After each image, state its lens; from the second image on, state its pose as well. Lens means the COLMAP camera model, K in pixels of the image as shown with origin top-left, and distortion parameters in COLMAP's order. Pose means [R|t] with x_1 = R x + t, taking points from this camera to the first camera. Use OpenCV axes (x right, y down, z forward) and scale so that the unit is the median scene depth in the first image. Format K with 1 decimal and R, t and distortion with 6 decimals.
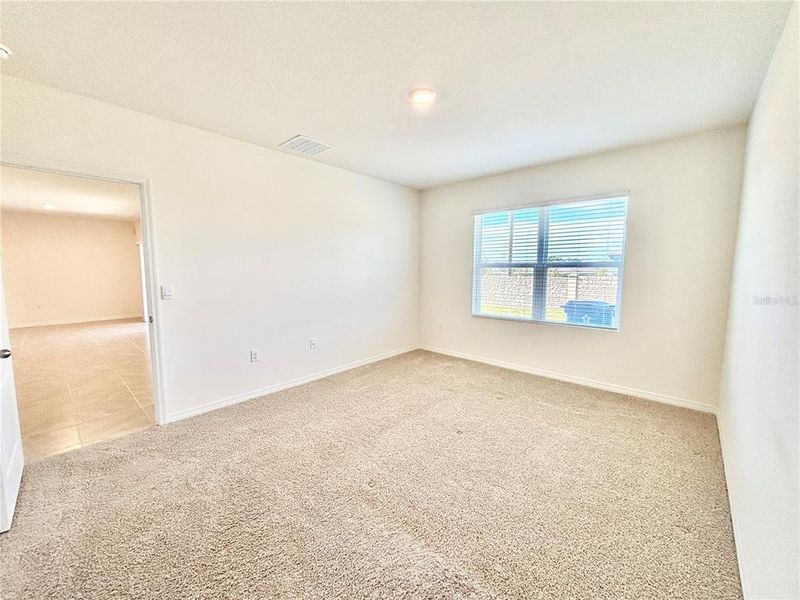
lens RADIAL K [[321.3, 0, 399.9], [0, 321.3, 301.5], [0, 0, 1]] dist [-0.000482, -0.000294]
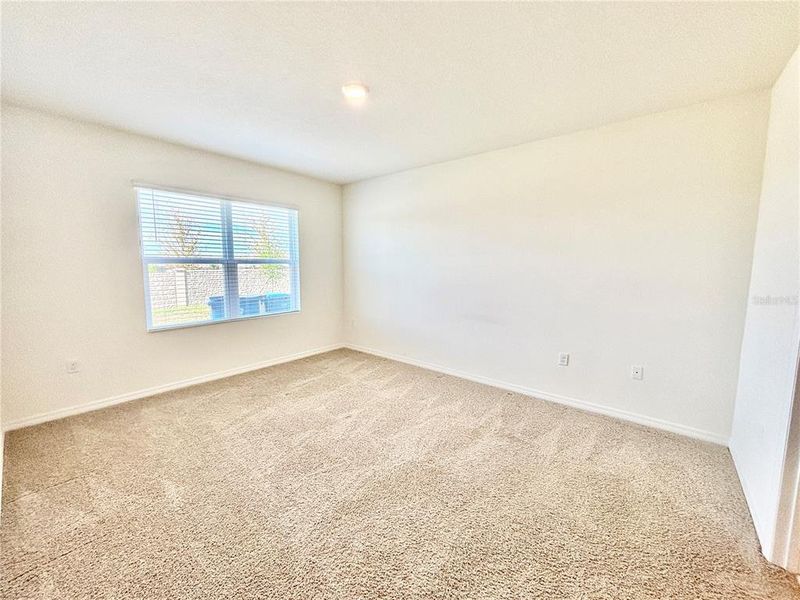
lens RADIAL K [[321.3, 0, 401.7], [0, 321.3, 298.7], [0, 0, 1]] dist [-0.000482, -0.000294]
pose [[-0.066123, -0.102303, 0.992553, -0.539520], [0.104332, 0.988569, 0.108843, -0.050424], [-0.992342, 0.110752, -0.054693, 0.528124]]
